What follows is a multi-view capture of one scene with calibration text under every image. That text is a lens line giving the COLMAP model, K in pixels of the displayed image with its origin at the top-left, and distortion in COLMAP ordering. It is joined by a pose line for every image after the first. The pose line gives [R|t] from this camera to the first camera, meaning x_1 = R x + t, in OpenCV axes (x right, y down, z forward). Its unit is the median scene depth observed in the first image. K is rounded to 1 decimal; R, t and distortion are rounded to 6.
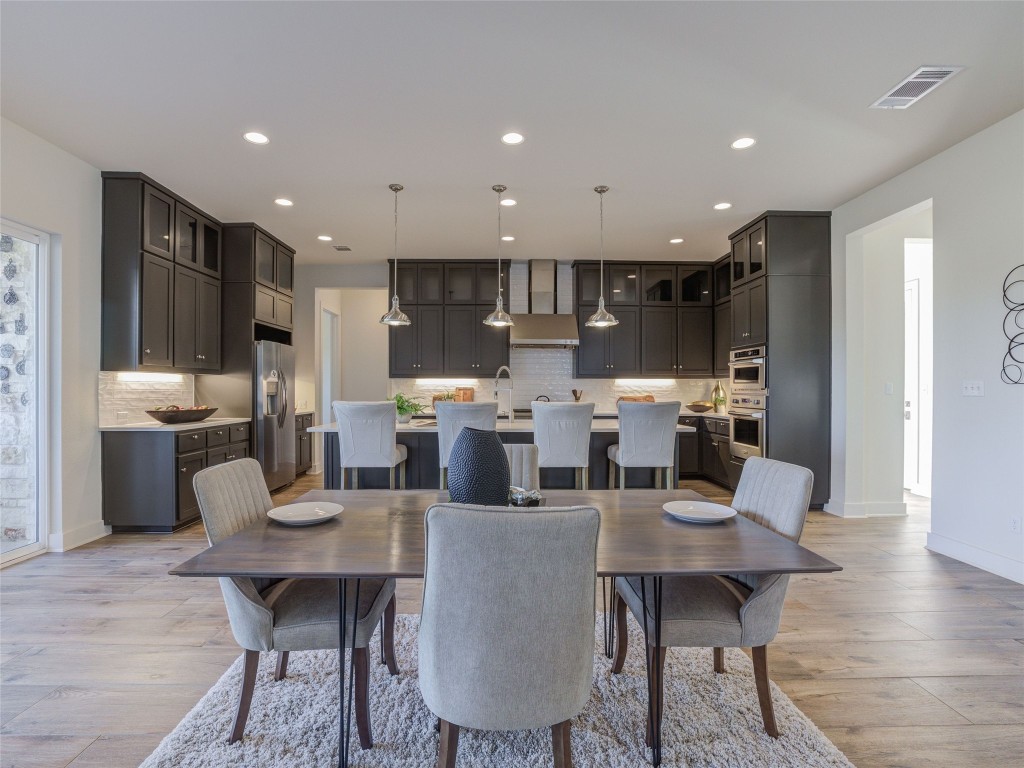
lens RADIAL K [[493.6, 0, 512.7], [0, 493.6, 388.7], [0, 0, 1]] dist [-0.030491, 0.010883]
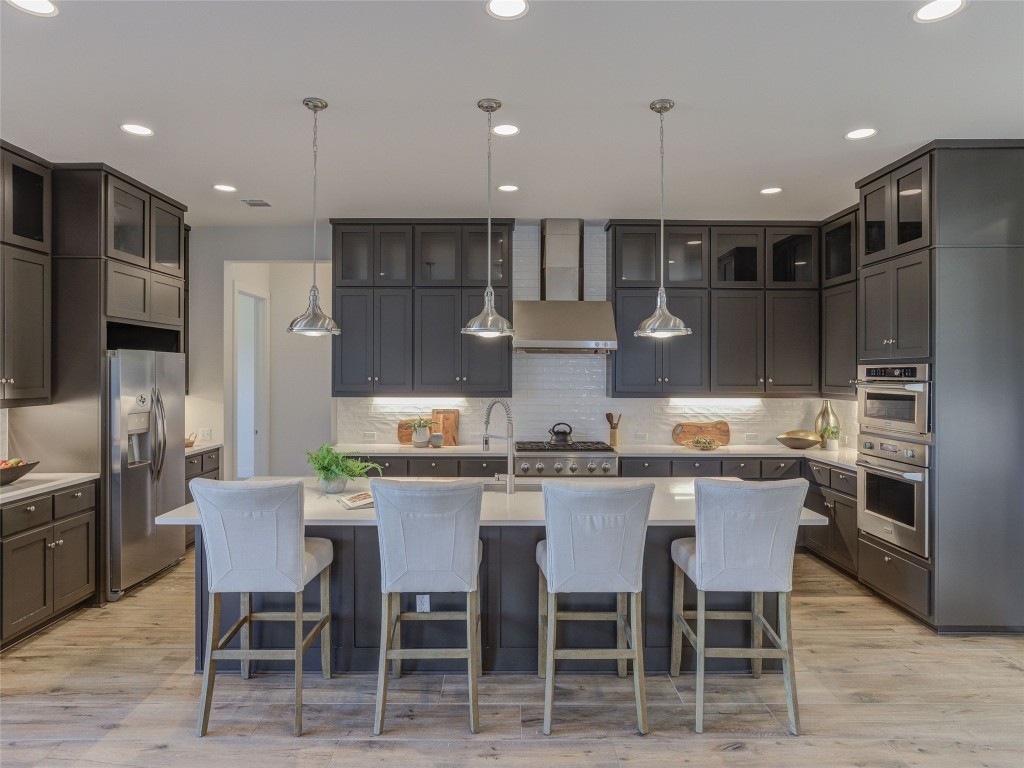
lens RADIAL K [[621.7, 0, 515.8], [0, 621.7, 374.0], [0, 0, 1]] dist [-0.005608, 0.006366]
pose [[0.999912, 0.001515, -0.013186, 0.012020], [-0.001515, 0.999999, 0.000014, -0.065023], [0.013186, 0.000006, 0.999913, 0.196242]]
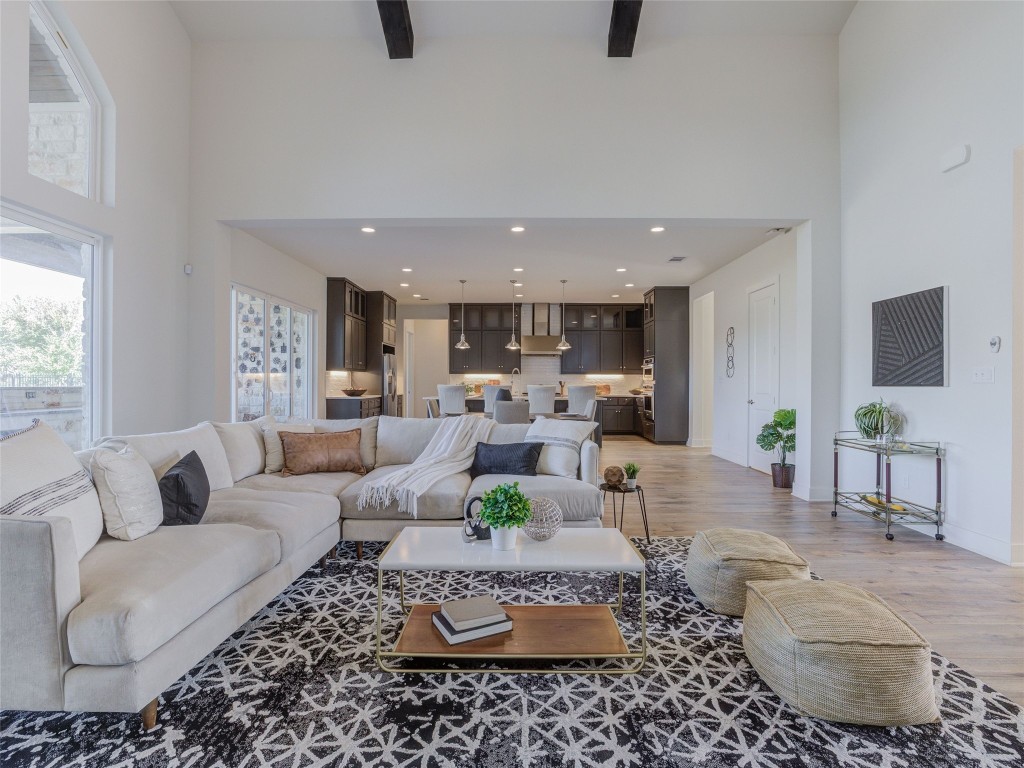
lens RADIAL K [[493.6, 0, 509.3], [0, 493.6, 384.8], [0, 0, 1]] dist [-0.030491, 0.010883]
pose [[0.998834, 0.003149, -0.048174, 0.043468], [-0.002998, 0.999990, 0.003194, 0.012172], [0.048184, -0.003046, 0.998834, -0.819390]]
